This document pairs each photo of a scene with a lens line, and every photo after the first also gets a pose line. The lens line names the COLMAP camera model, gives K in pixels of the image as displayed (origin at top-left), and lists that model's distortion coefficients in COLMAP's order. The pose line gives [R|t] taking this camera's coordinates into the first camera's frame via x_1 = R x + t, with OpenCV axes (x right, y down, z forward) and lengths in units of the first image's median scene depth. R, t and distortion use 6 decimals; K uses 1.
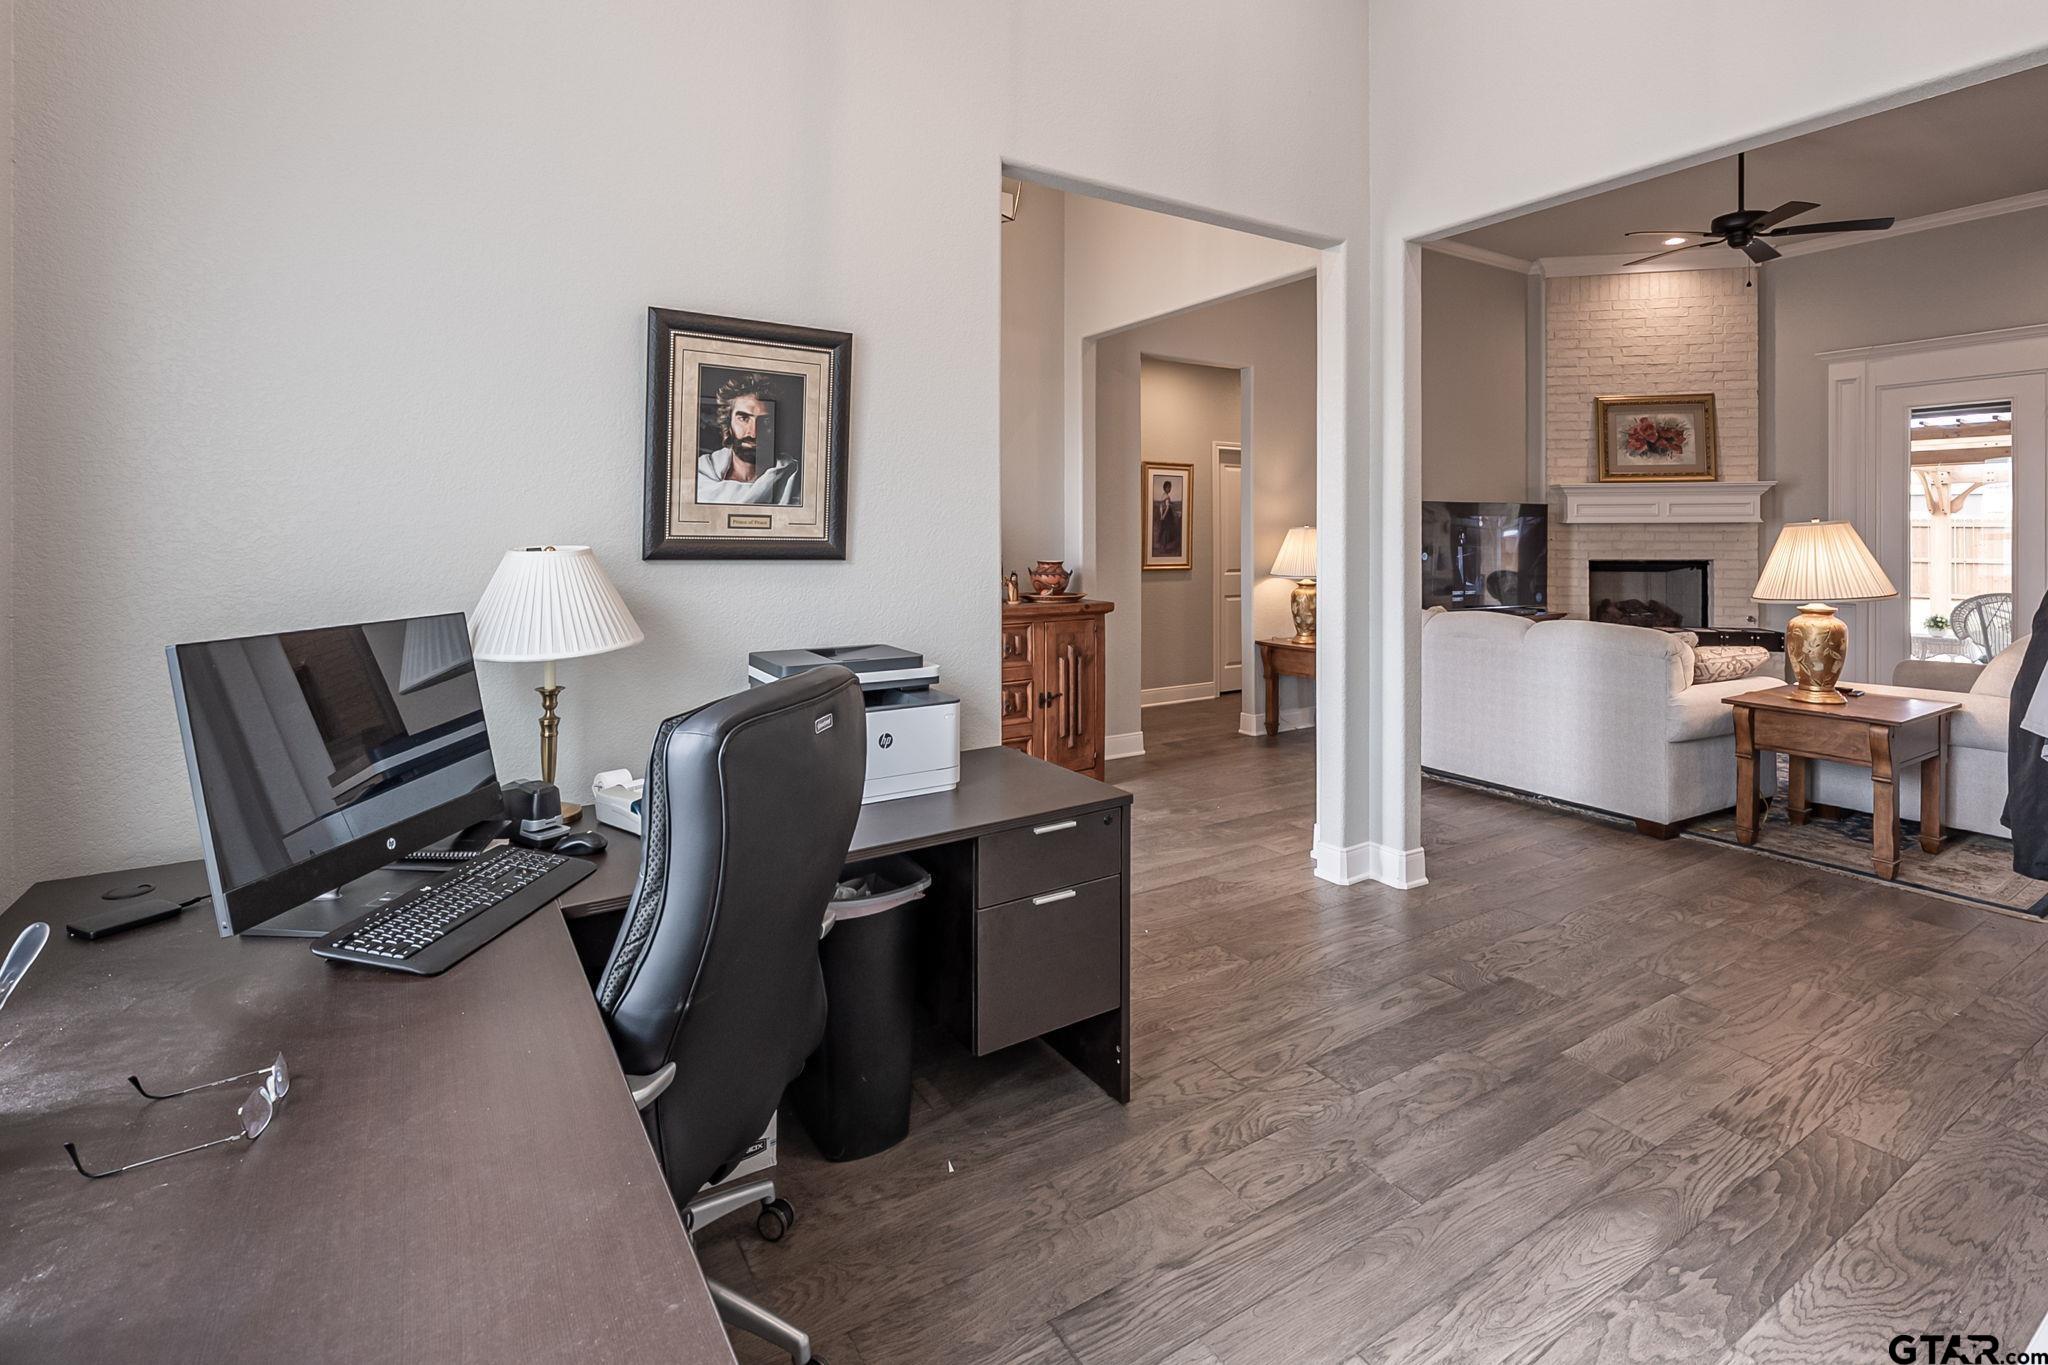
lens RADIAL K [[927.0, 0, 1071.5], [0, 927.0, 535.2], [0, 0, 1]] dist [-0.001662, 0.000221]
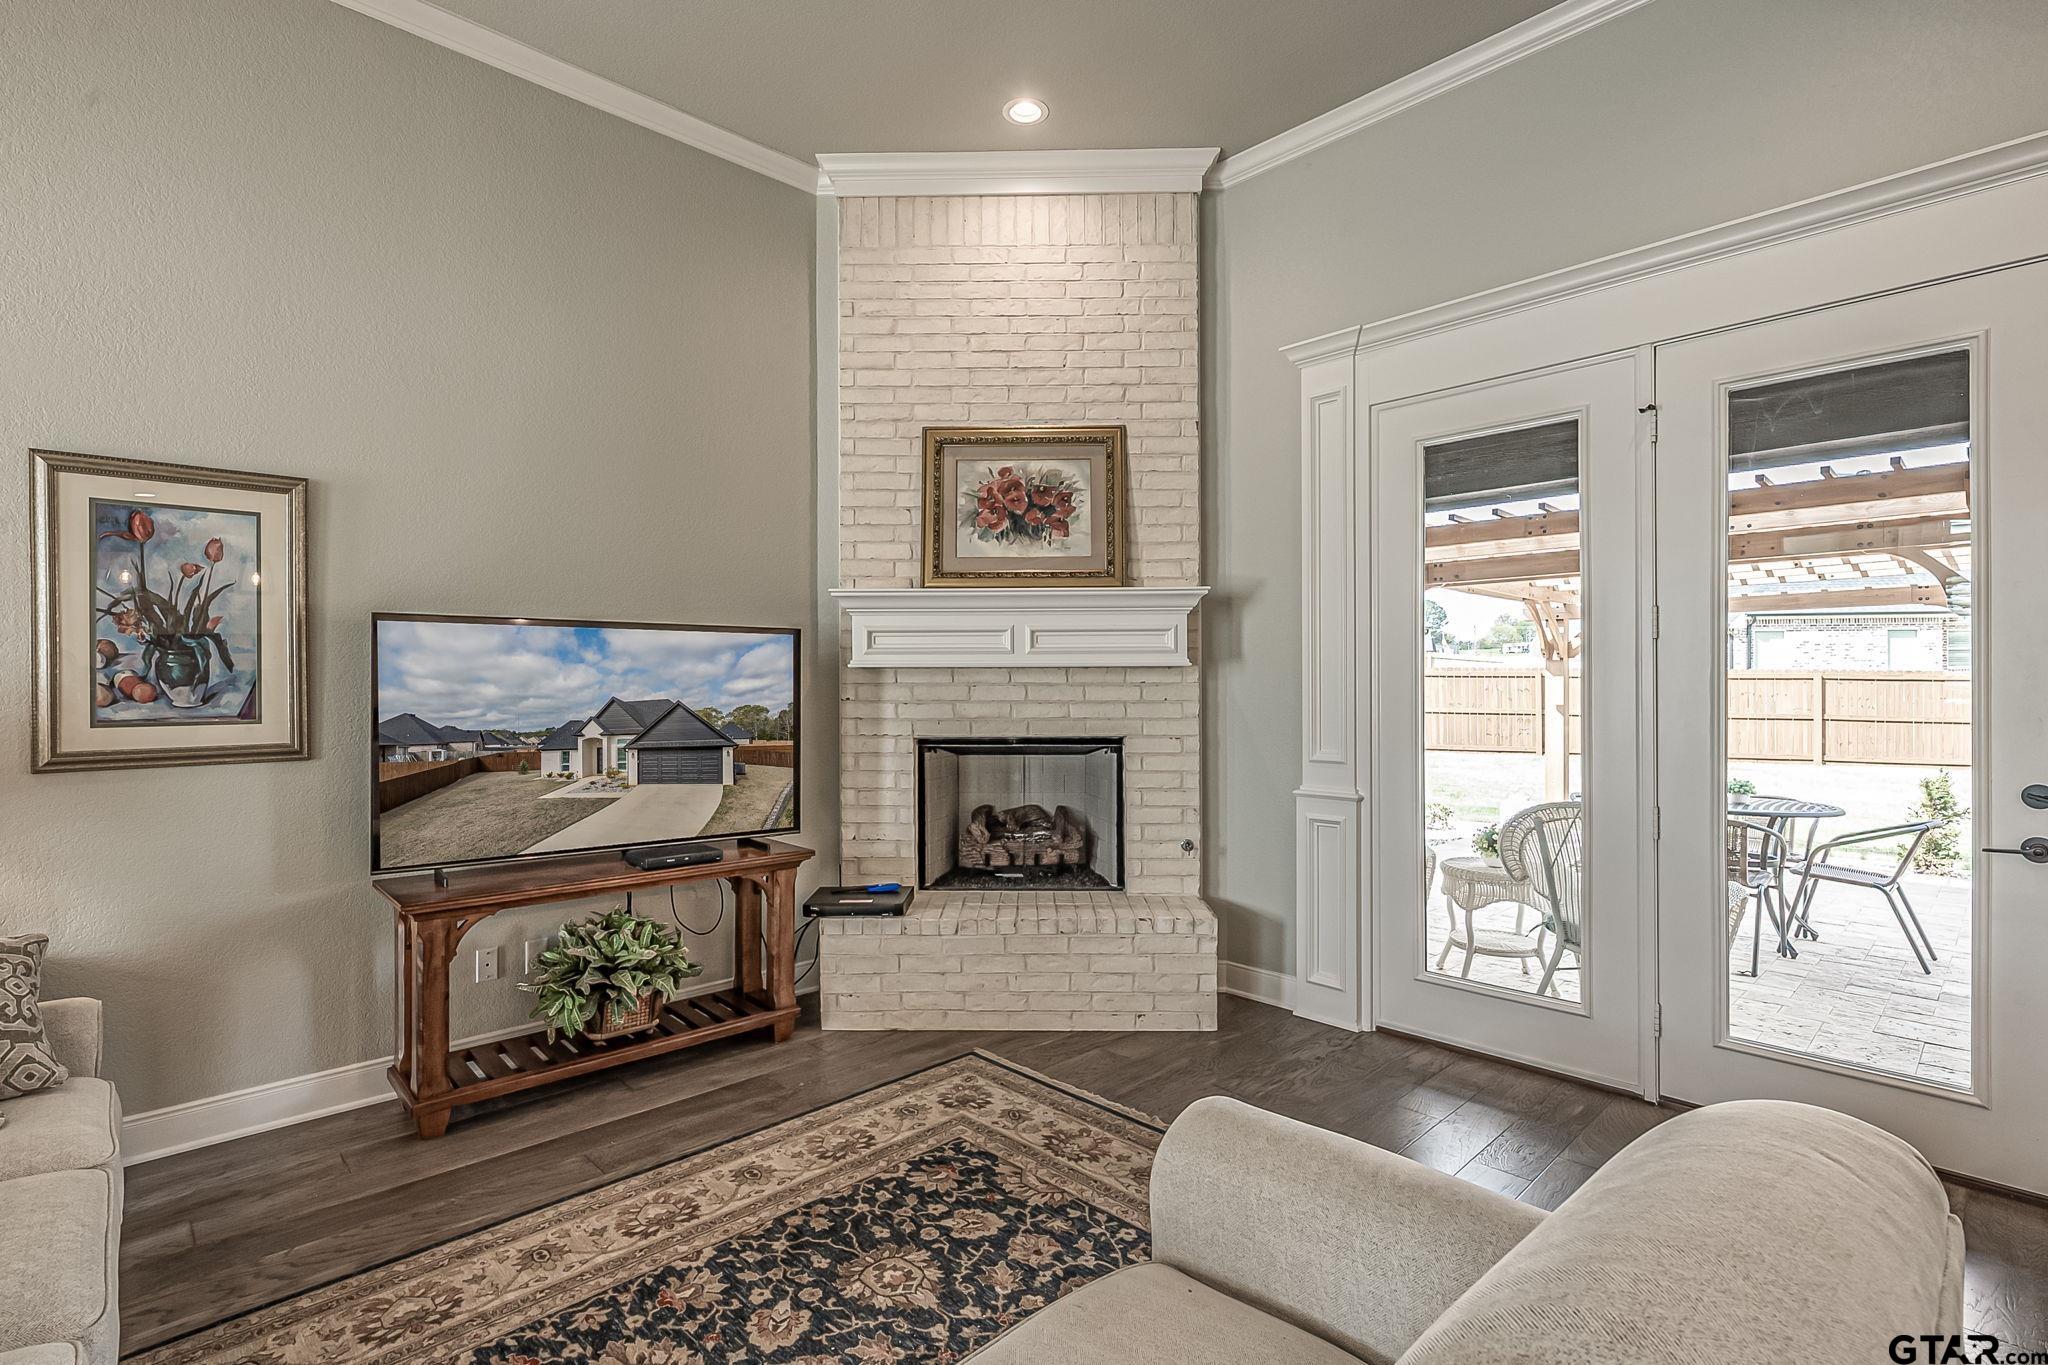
lens RADIAL K [[927.0, 0, 1026.7], [0, 927.0, 679.6], [0, 0, 1]] dist [-0.001662, 0.000221]
pose [[0.982050, -0.003626, 0.188584, 0.531976], [0.003771, 0.999993, -0.000409, -0.005859], [-0.188582, 0.001113, 0.982057, 0.480661]]
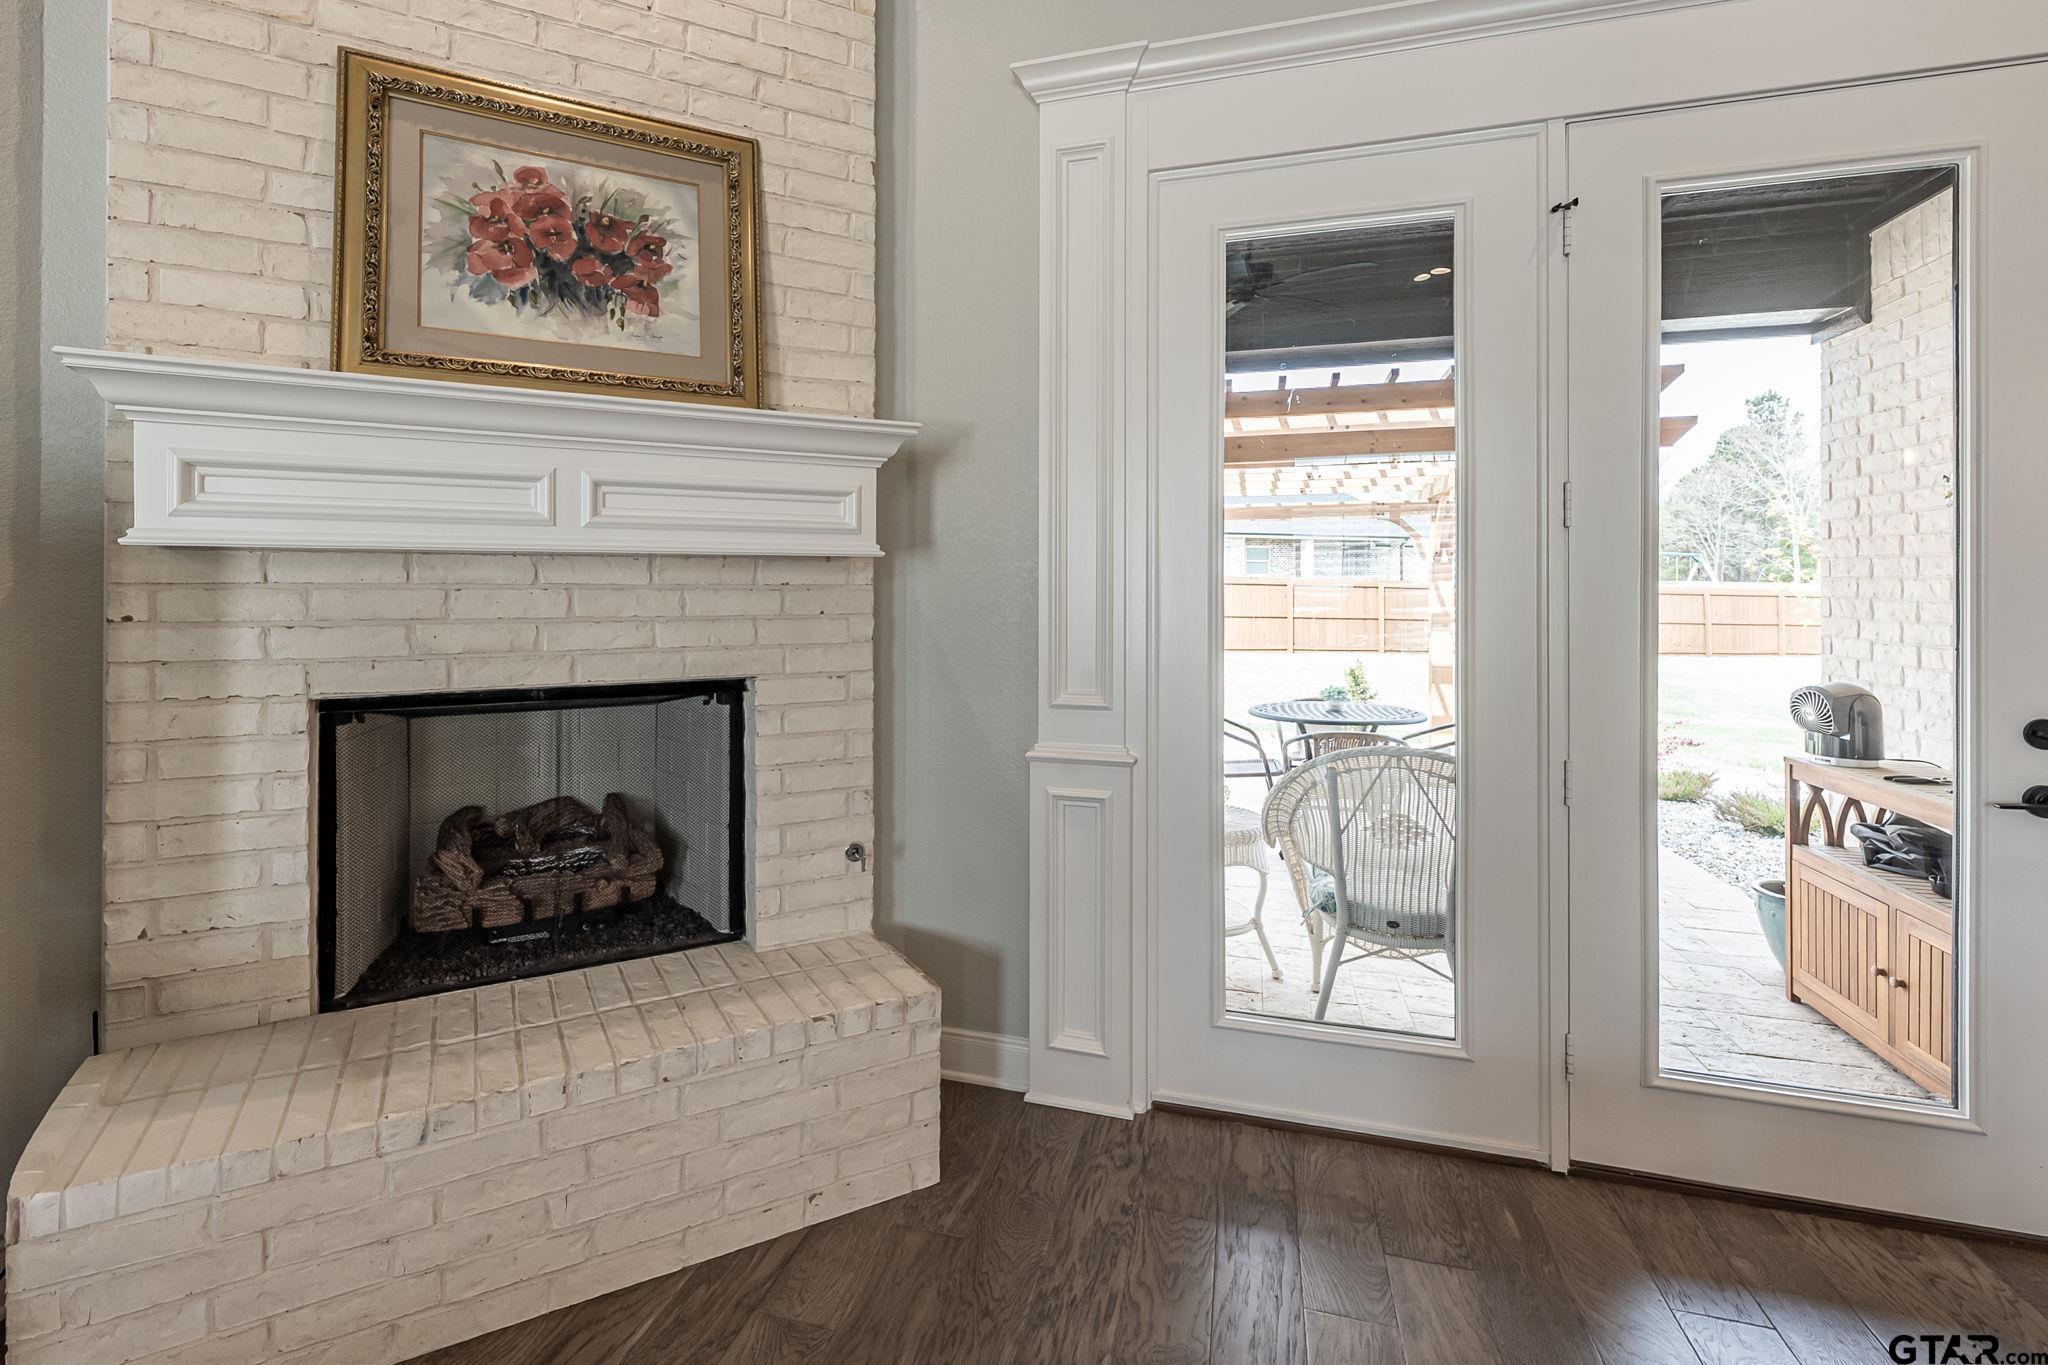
lens RADIAL K [[927.0, 0, 966.7], [0, 927.0, 578.6], [0, 0, 1]] dist [-0.001662, 0.000221]
pose [[0.769180, 0.004000, 0.639020, 0.545097], [-0.003168, 0.999992, -0.002446, -0.005533], [-0.639024, -0.000143, 0.769187, 0.710638]]
